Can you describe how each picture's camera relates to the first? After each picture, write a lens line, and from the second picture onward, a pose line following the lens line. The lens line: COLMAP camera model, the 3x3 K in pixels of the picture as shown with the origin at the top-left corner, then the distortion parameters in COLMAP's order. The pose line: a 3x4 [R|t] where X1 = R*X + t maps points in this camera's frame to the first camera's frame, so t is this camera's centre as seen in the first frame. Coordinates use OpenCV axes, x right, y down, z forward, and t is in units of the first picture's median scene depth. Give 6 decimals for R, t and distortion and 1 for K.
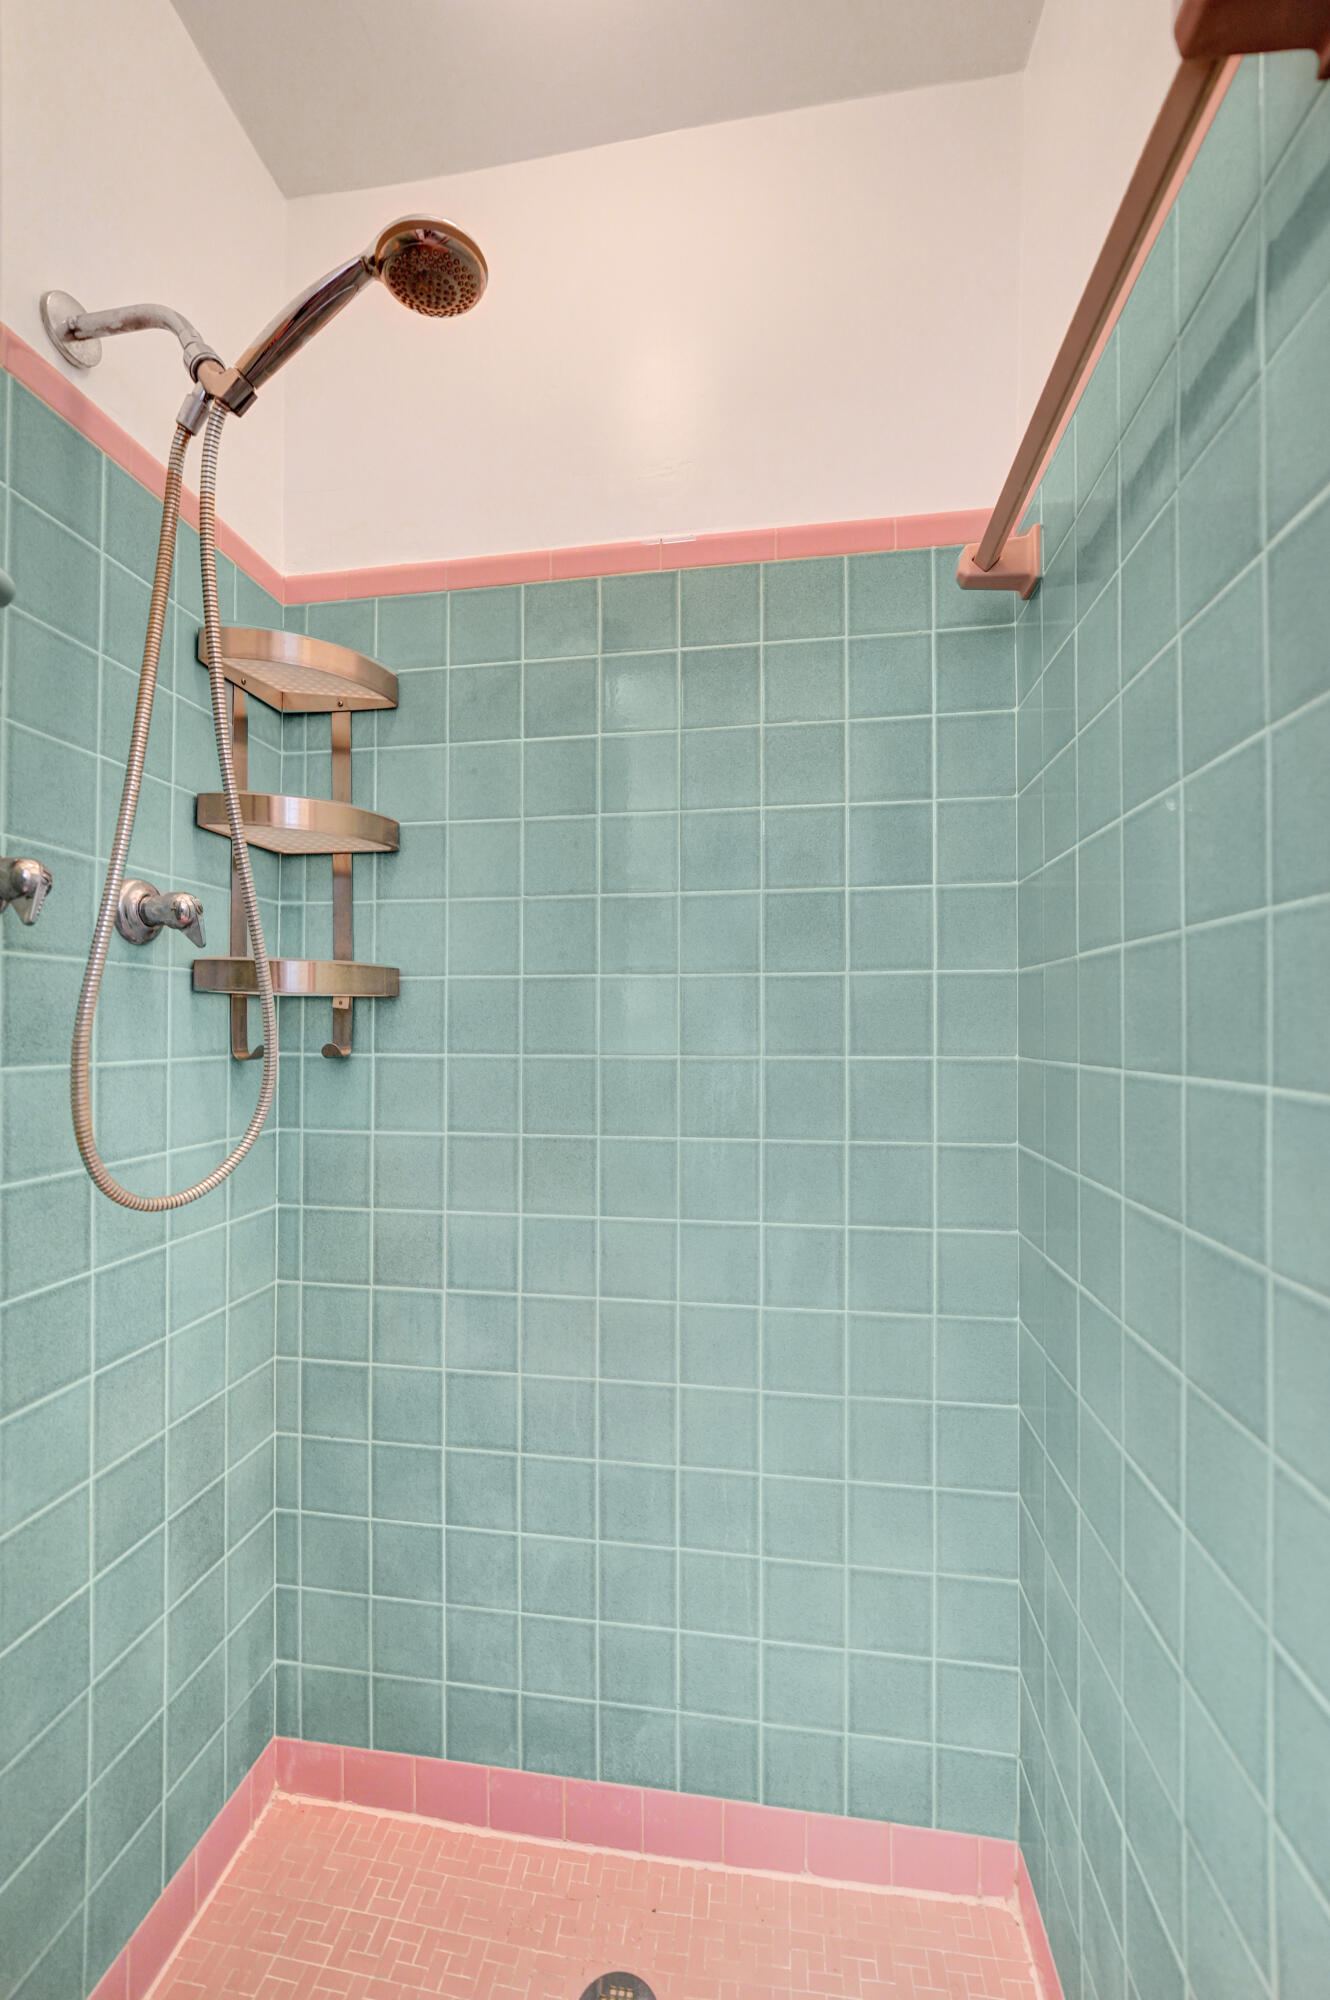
lens RADIAL K [[791.2, 0, 665.9], [0, 791.2, 1013.7], [0, 0, 1]] dist [-0.012525, -0.000190]
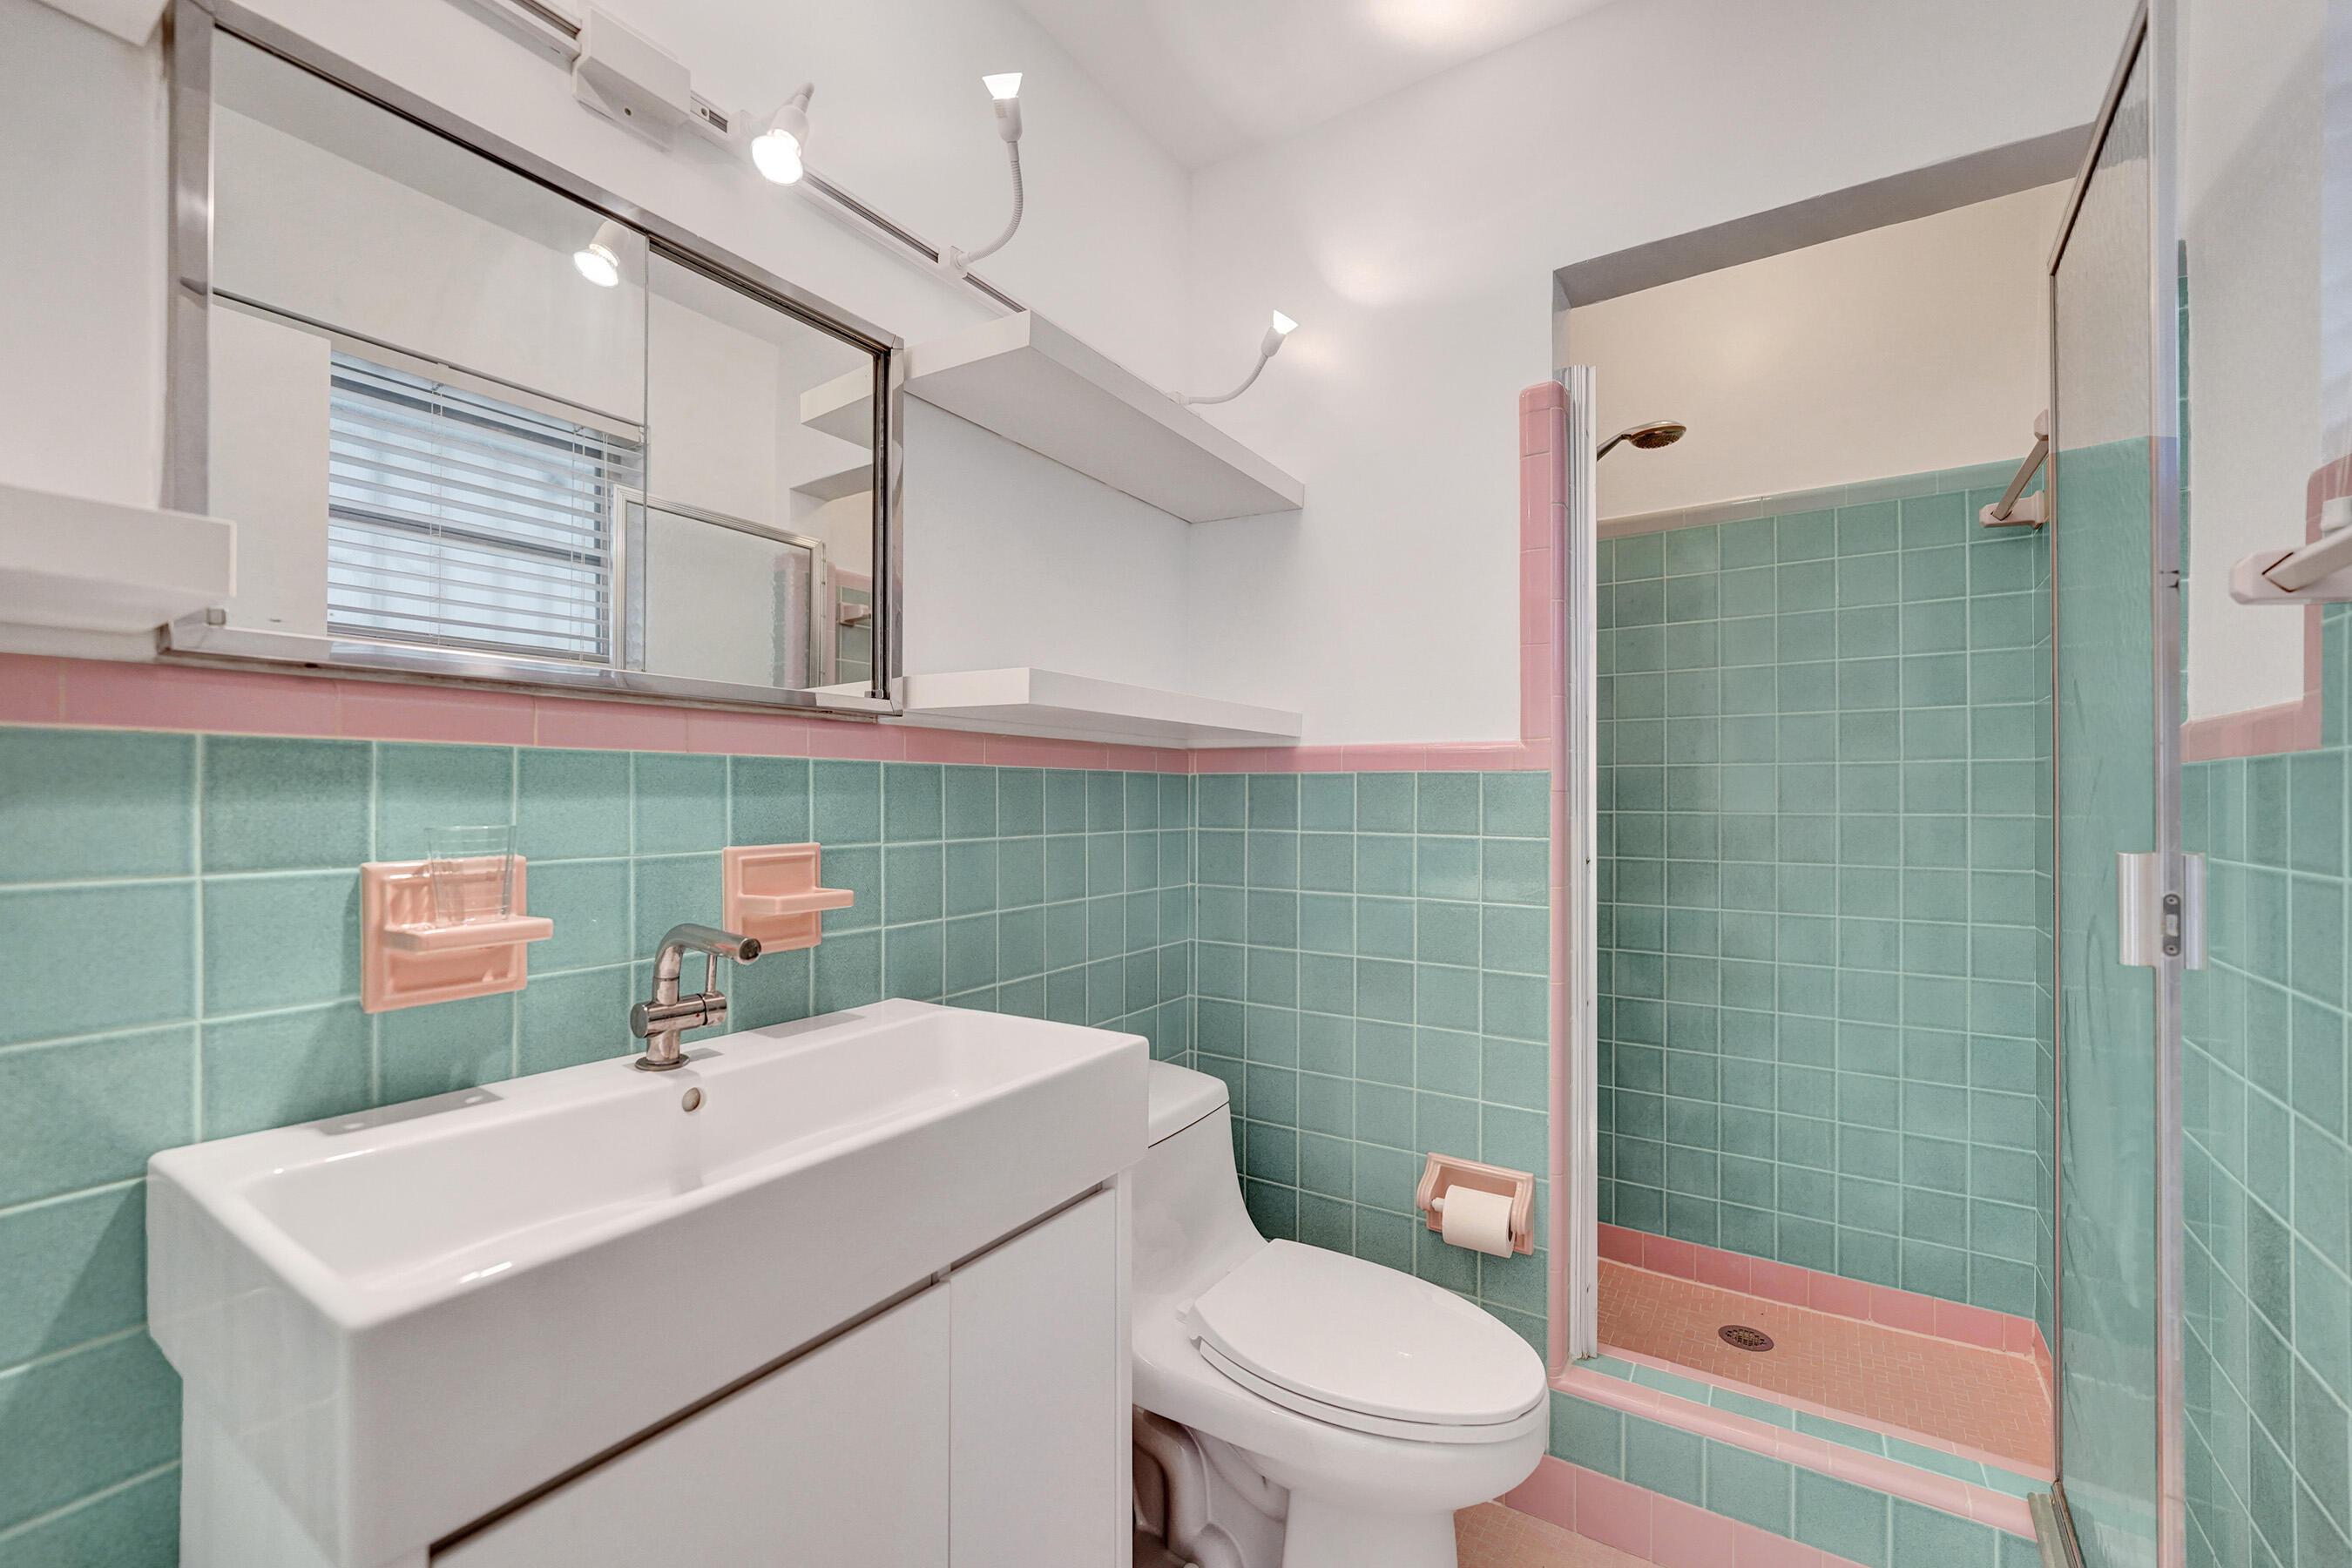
lens RADIAL K [[968.6, 0, 1156.2], [0, 968.6, 785.6], [0, 0, 1]] dist [-0.014328, 0.000306]
pose [[0.900121, -0.003495, -0.435627, -0.283513], [0.006730, 0.999960, 0.005882, -0.024891], [0.435589, -0.008226, 0.900108, -1.416356]]
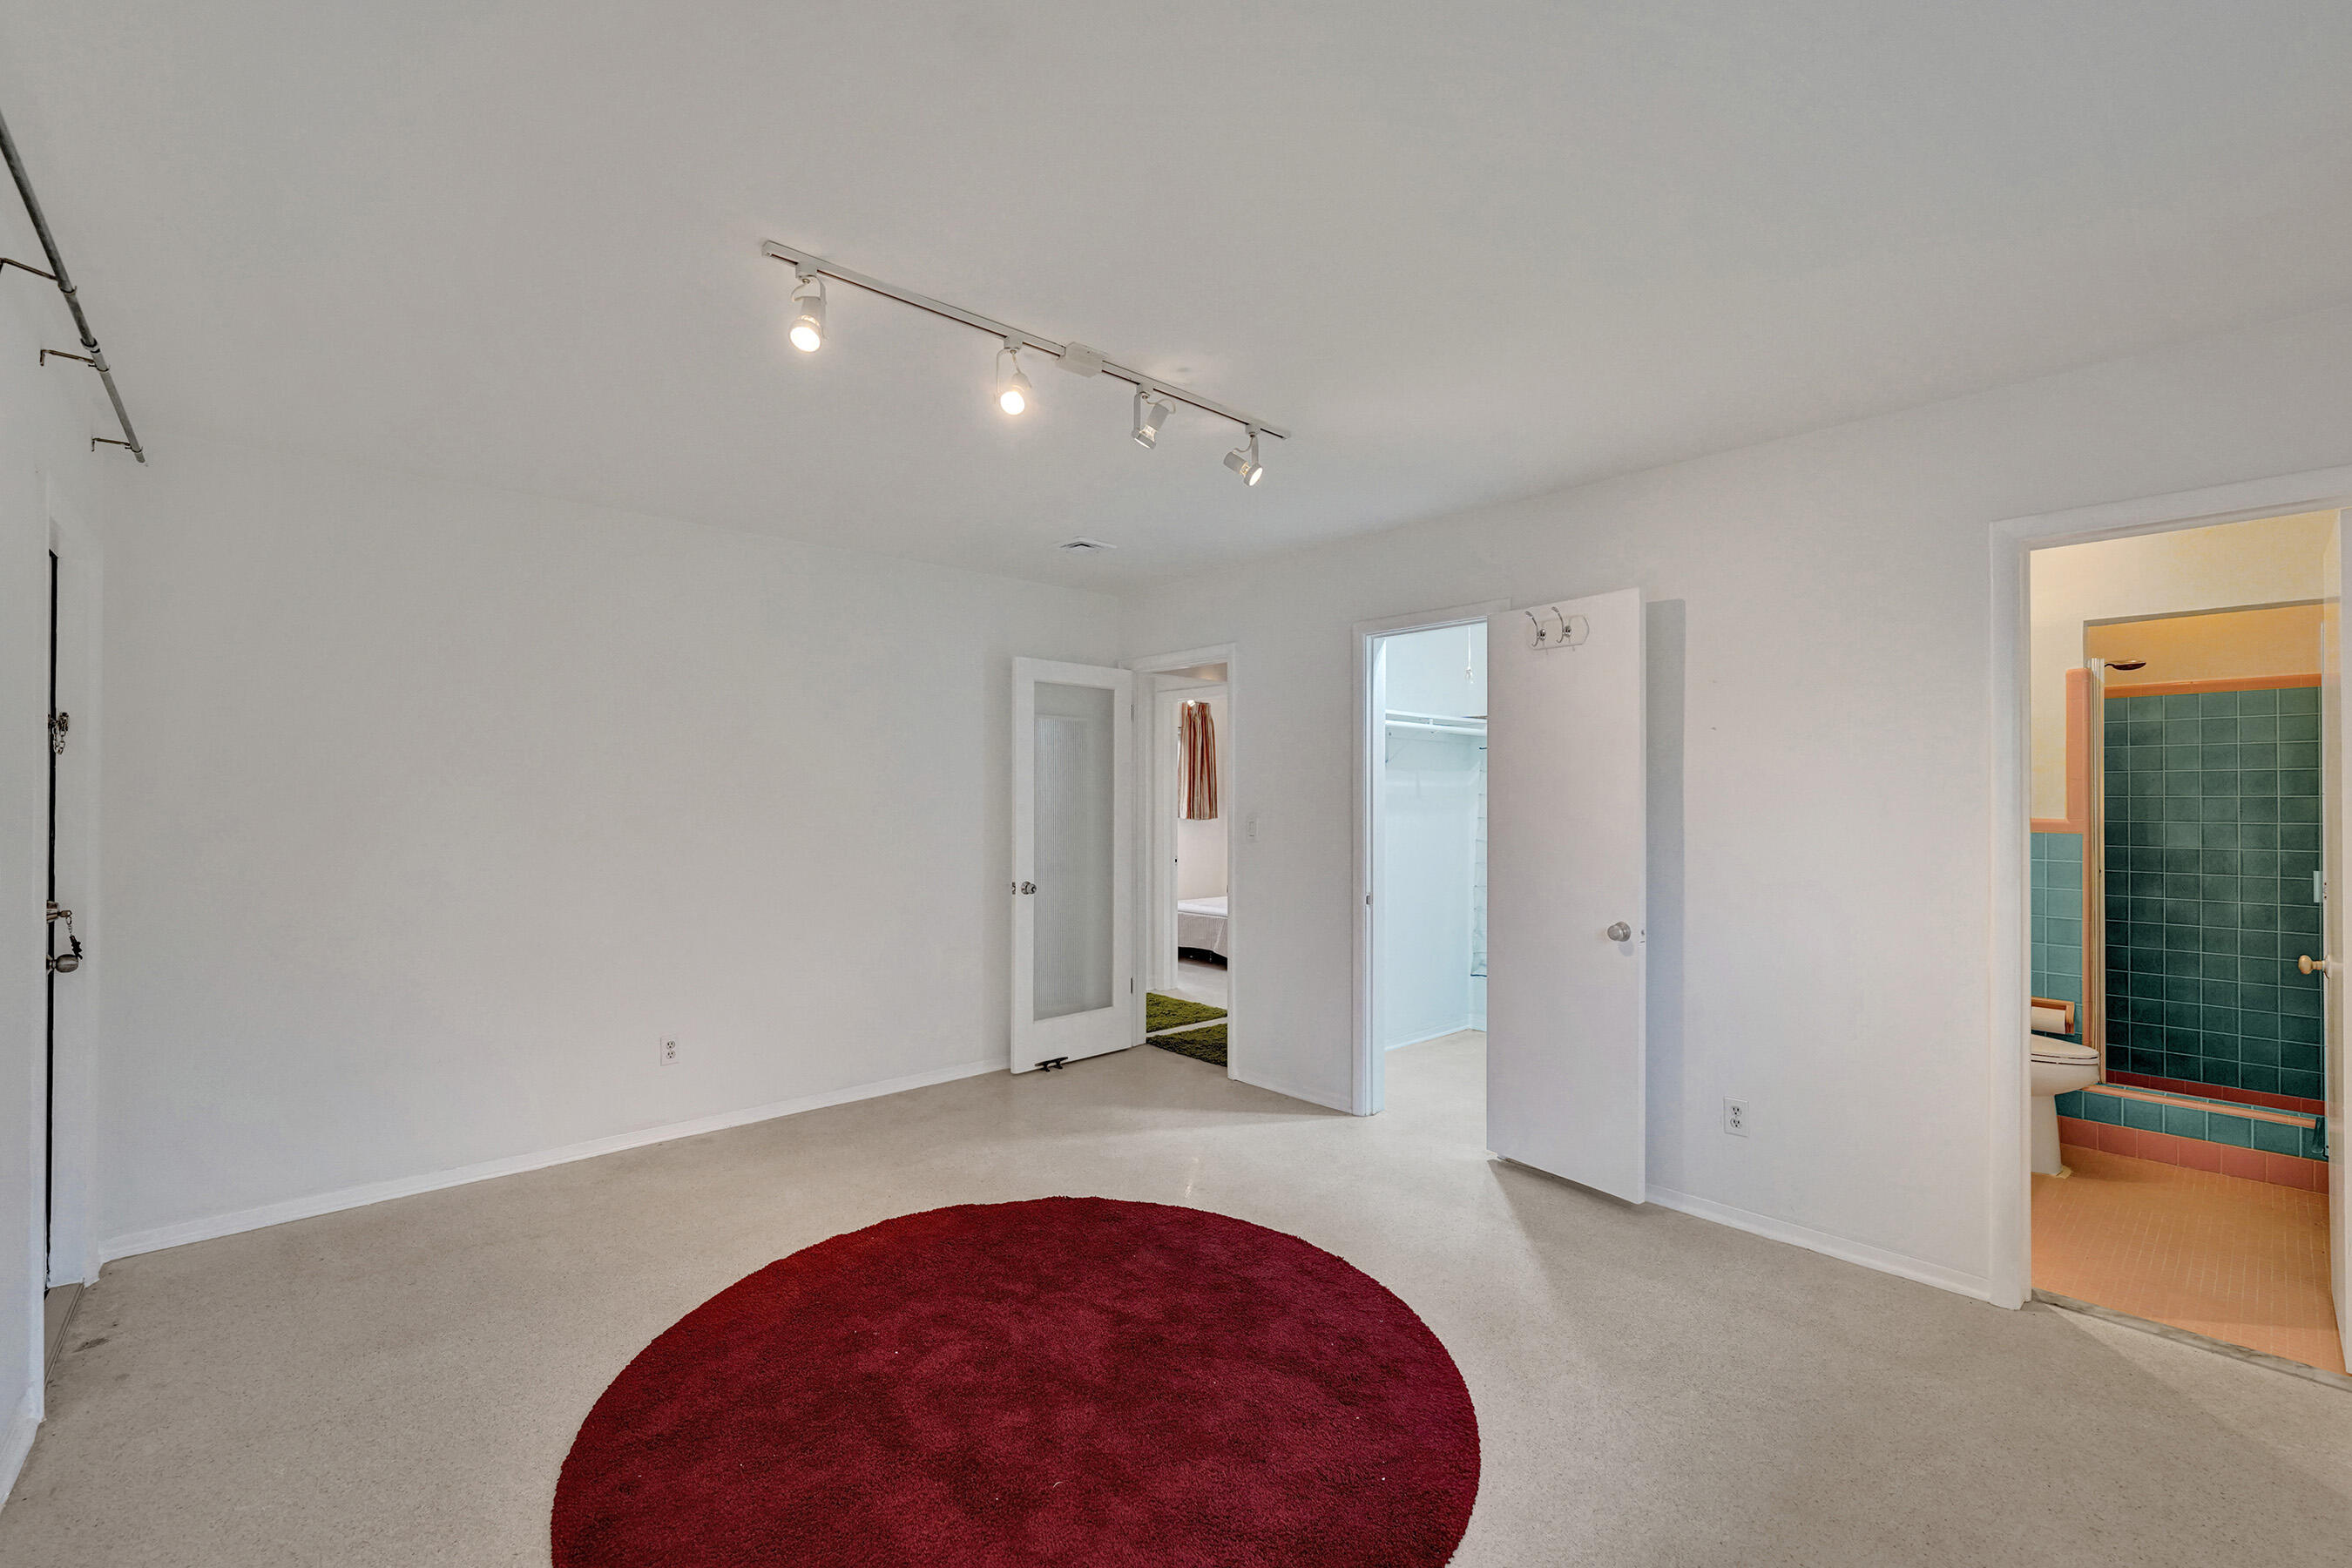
lens RADIAL K [[968.6, 0, 1171.9], [0, 968.6, 795.1], [0, 0, 1]] dist [-0.014328, 0.000306]
pose [[0.757023, -0.005896, -0.653362, -0.631639], [0.010579, 0.999939, 0.003234, -0.226749], [0.653303, -0.009360, 0.757039, -4.738455]]
